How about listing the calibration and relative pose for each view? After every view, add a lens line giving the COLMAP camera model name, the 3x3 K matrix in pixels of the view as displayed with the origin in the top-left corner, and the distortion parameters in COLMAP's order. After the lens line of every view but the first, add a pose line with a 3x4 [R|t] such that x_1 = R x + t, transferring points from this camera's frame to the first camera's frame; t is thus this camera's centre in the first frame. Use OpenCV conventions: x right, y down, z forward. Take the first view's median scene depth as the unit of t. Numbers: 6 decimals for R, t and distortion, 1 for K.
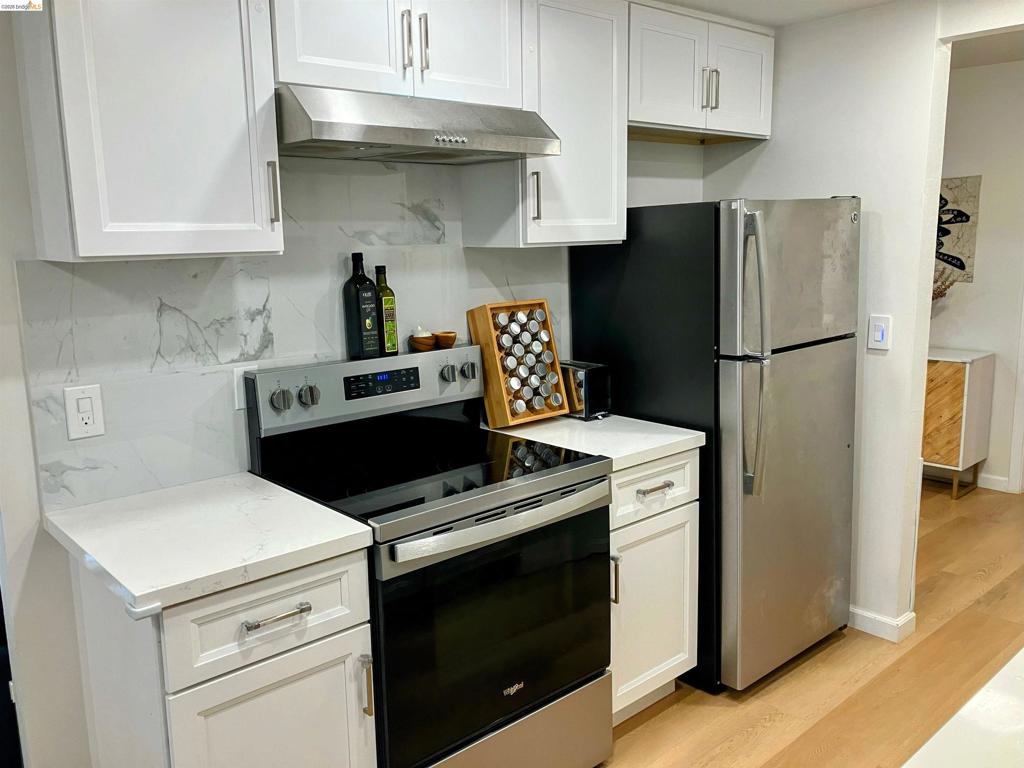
lens RADIAL K [[846.9, 0, 508.9], [0, 846.9, 379.9], [0, 0, 1]] dist [0.000397, 0.056817]
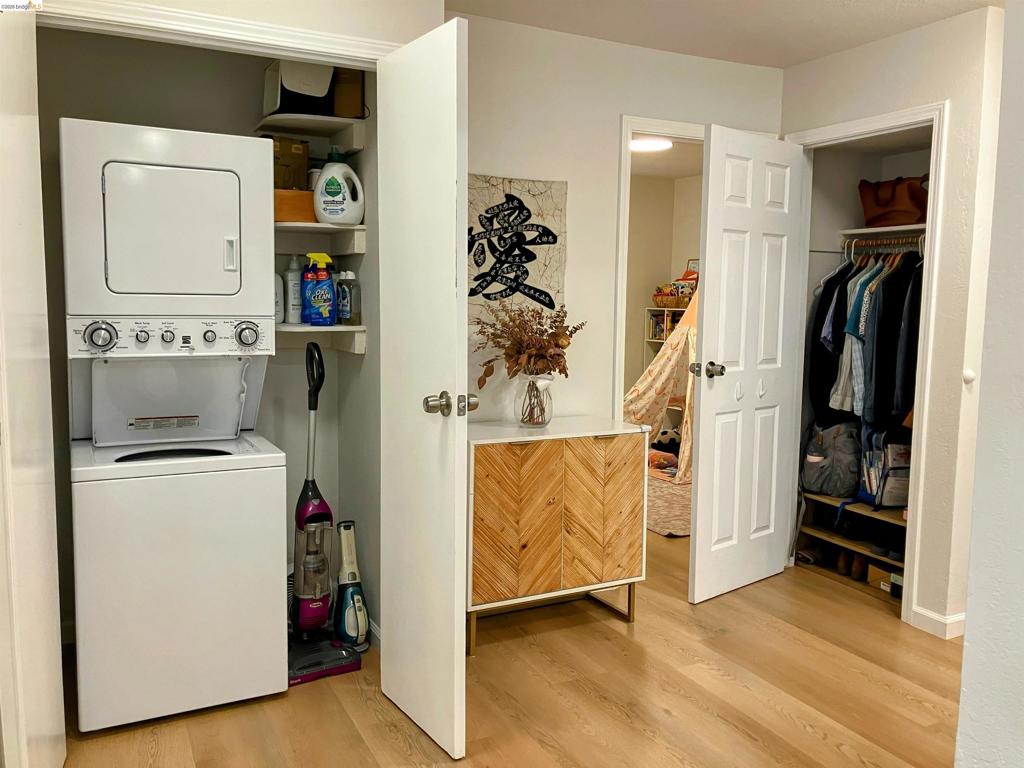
lens RADIAL K [[846.9, 0, 508.9], [0, 846.9, 379.9], [0, 0, 1]] dist [0.000397, 0.056817]
pose [[0.255483, -0.076502, 0.963782, -0.178392], [0.150046, 0.987923, 0.038643, -0.102917], [-0.955099, 0.134739, 0.263877, 0.853218]]
